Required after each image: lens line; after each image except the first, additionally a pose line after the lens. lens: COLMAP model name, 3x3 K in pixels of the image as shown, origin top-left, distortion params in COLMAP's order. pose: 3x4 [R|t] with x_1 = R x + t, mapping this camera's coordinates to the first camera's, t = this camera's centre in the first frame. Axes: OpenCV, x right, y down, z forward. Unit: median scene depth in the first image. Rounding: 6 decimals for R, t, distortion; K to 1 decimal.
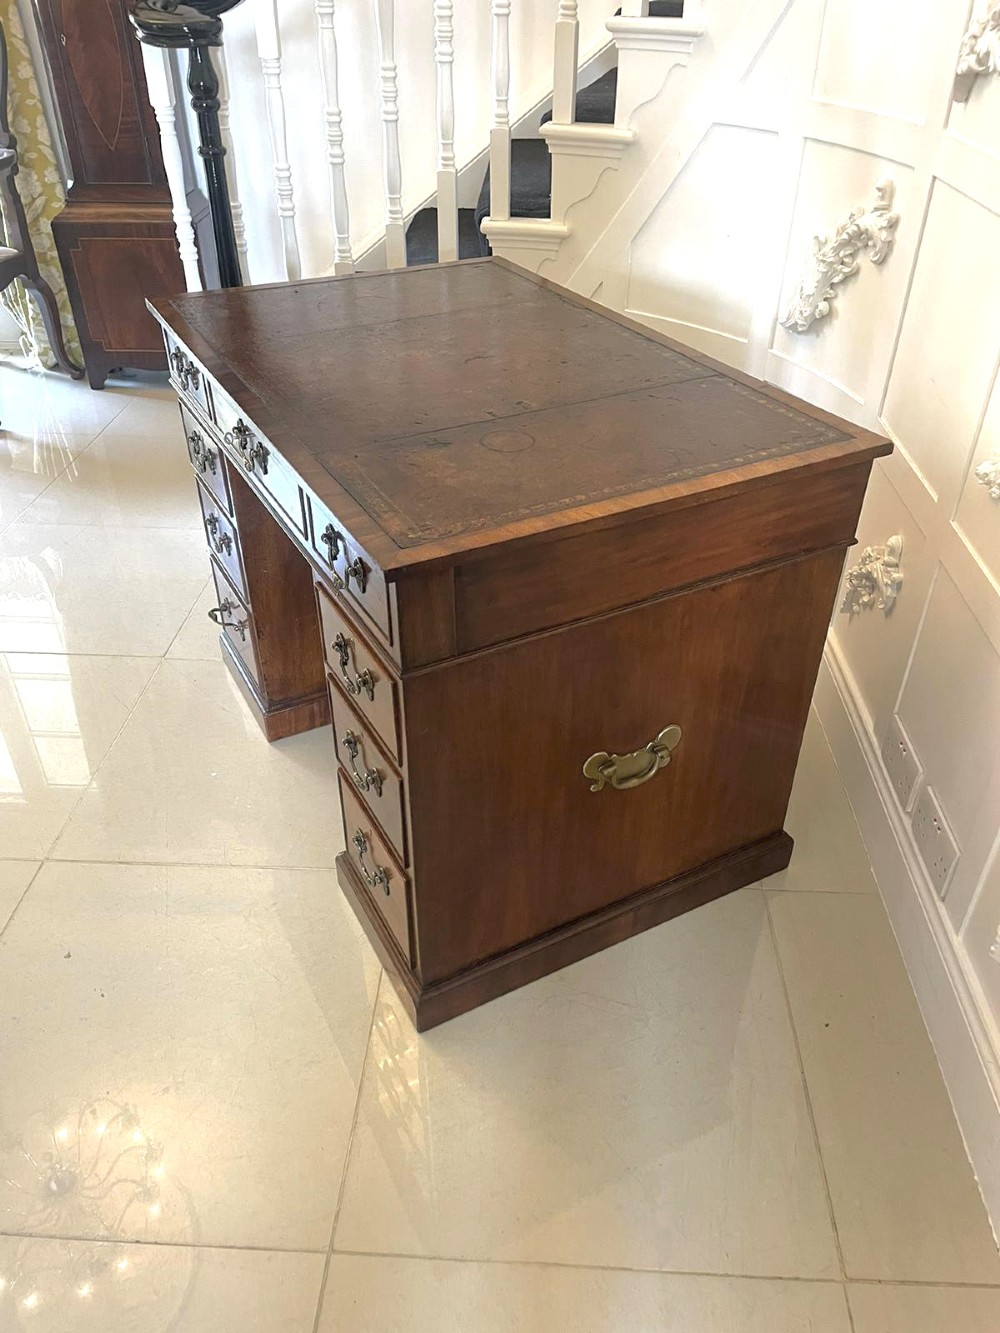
lens RADIAL K [[1017.1, 0, 500.0], [0, 1017.1, 666.5], [0, 0, 1]] dist [0.092588, -0.122178]
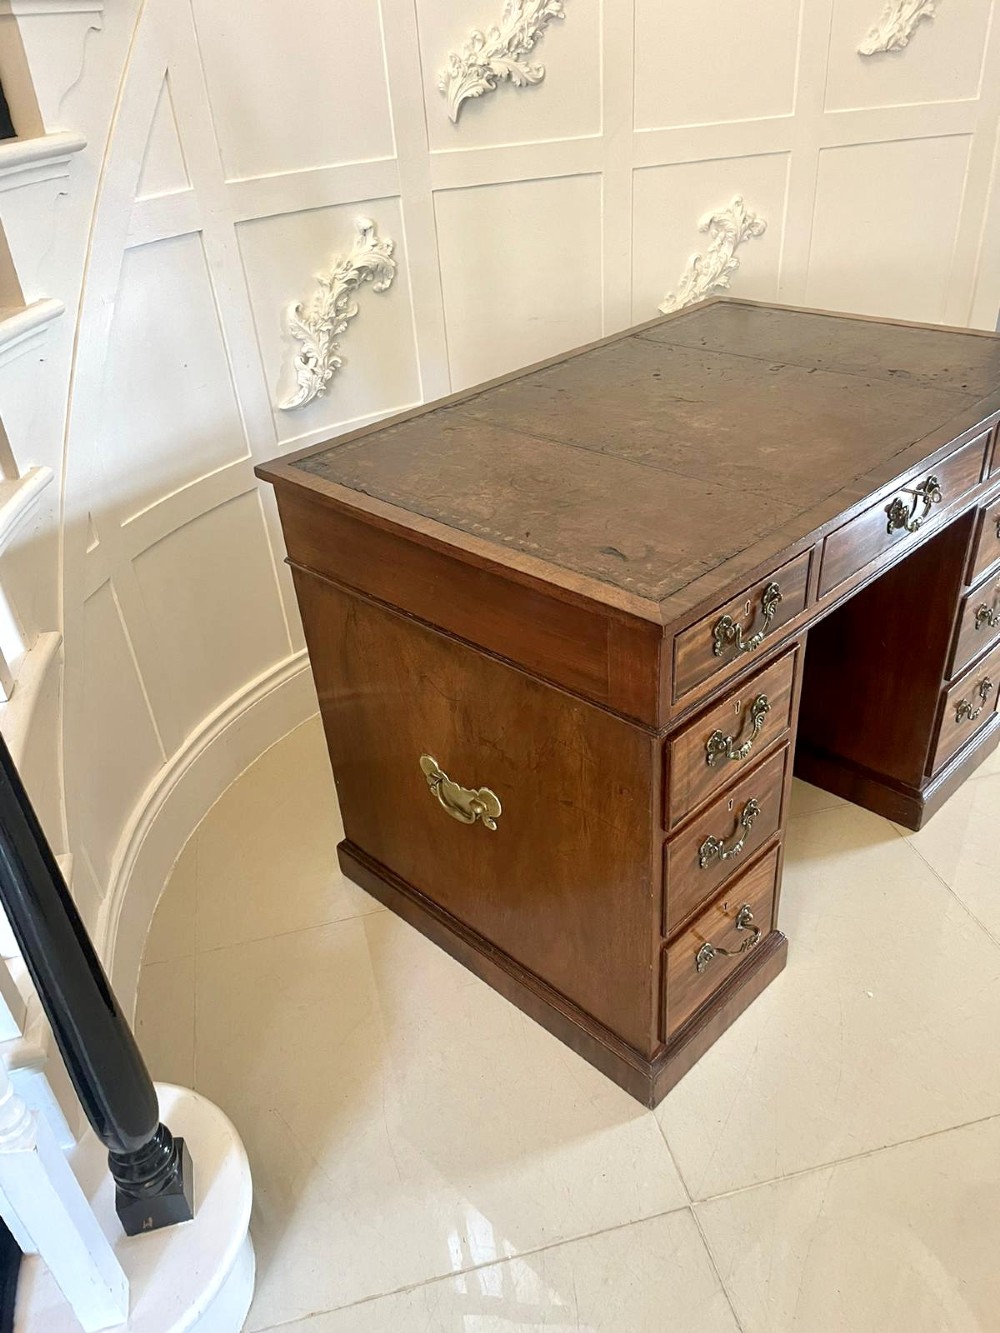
lens RADIAL K [[1017.1, 0, 500.0], [0, 1017.1, 666.5], [0, 0, 1]] dist [0.092588, -0.122178]
pose [[-0.298558, -0.498930, 0.813592, -0.798429], [0.601470, 0.563516, 0.566289, -0.735312], [-0.741011, 0.658421, 0.131850, 1.059857]]
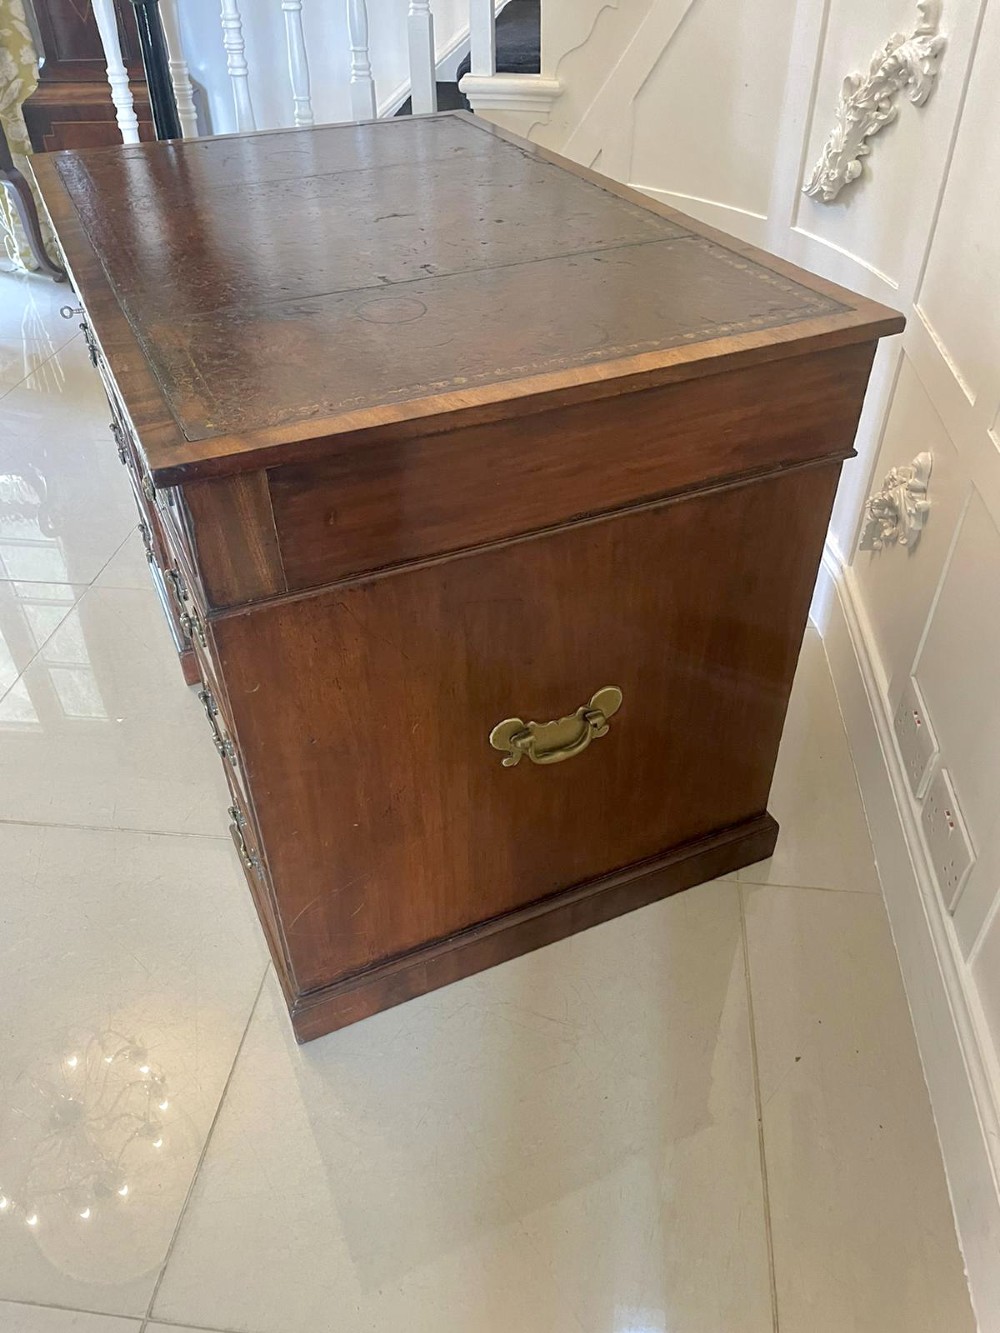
lens RADIAL K [[1017.1, 0, 500.0], [0, 1017.1, 666.5], [0, 0, 1]] dist [0.092588, -0.122178]
pose [[0.997804, 0.026591, -0.060668, 0.107968], [-0.022751, 0.997746, 0.063129, -0.004493], [0.062210, -0.061610, 0.996160, 0.170890]]
